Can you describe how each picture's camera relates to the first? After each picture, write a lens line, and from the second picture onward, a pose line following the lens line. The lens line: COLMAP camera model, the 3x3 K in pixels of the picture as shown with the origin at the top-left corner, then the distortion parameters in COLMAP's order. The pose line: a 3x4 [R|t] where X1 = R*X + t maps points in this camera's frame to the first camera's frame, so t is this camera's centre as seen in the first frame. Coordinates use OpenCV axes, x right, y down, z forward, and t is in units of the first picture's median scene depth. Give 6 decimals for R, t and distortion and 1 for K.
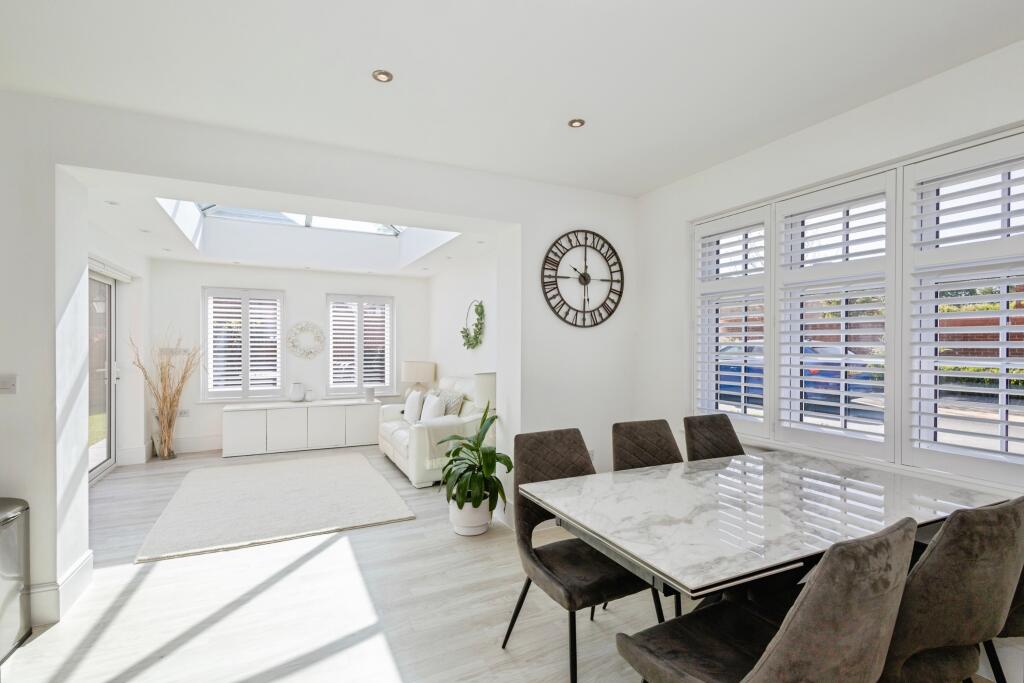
lens RADIAL K [[478.4, 0, 505.6], [0, 478.4, 347.8], [0, 0, 1]] dist [0.010537, -0.001091]
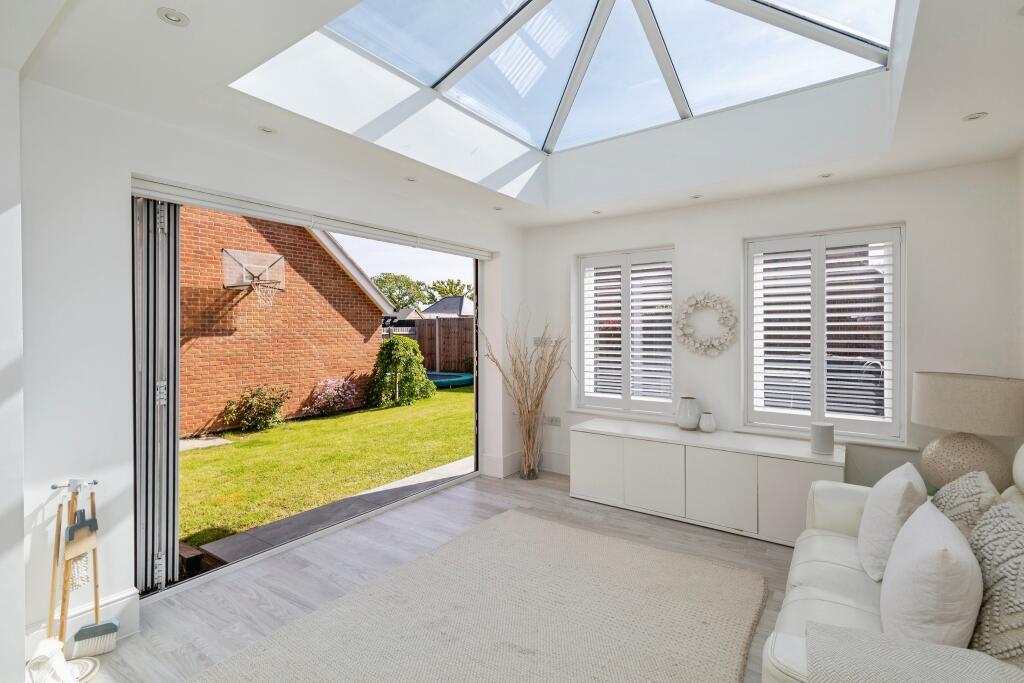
lens RADIAL K [[482.4, 0, 512.6], [0, 482.4, 331.1], [0, 0, 1]] dist [0.011586, -0.000103]
pose [[0.482180, -0.005725, -0.876054, -0.016693], [-0.003382, 0.999959, -0.008396, -0.002755], [0.876066, 0.007012, 0.482141, 0.524524]]
